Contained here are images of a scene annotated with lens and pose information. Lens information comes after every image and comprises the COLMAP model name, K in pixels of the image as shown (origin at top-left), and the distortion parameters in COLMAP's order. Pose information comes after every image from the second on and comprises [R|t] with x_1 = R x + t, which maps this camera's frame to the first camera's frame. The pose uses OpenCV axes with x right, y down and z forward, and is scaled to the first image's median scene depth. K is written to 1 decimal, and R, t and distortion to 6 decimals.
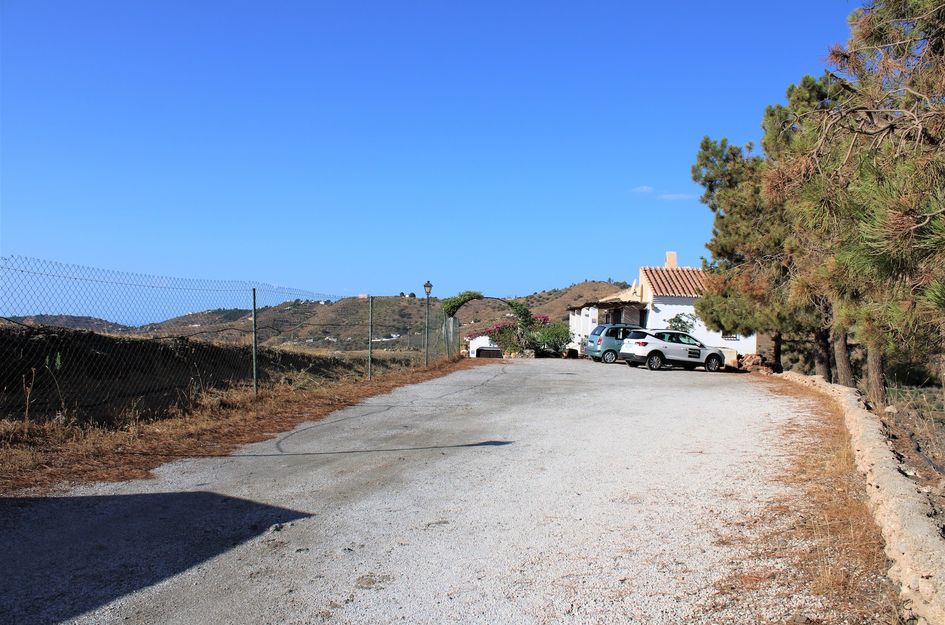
lens RADIAL K [[786.3, 0, 473.2], [0, 786.3, 312.1], [0, 0, 1]] dist [-0.096681, 0.027068]
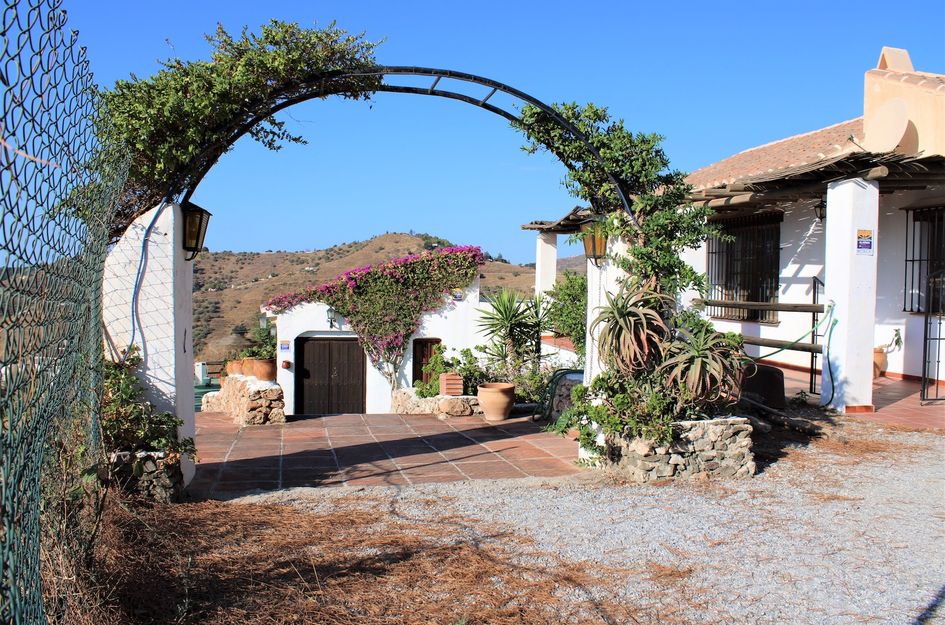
lens RADIAL K [[786.3, 0, 473.2], [0, 786.3, 312.8], [0, 0, 1]] dist [-0.096681, 0.027068]
pose [[0.967998, -0.028299, 0.249355, -0.006020], [0.012974, 0.997936, 0.062886, 0.013114], [-0.250620, -0.057638, 0.966368, 0.618957]]
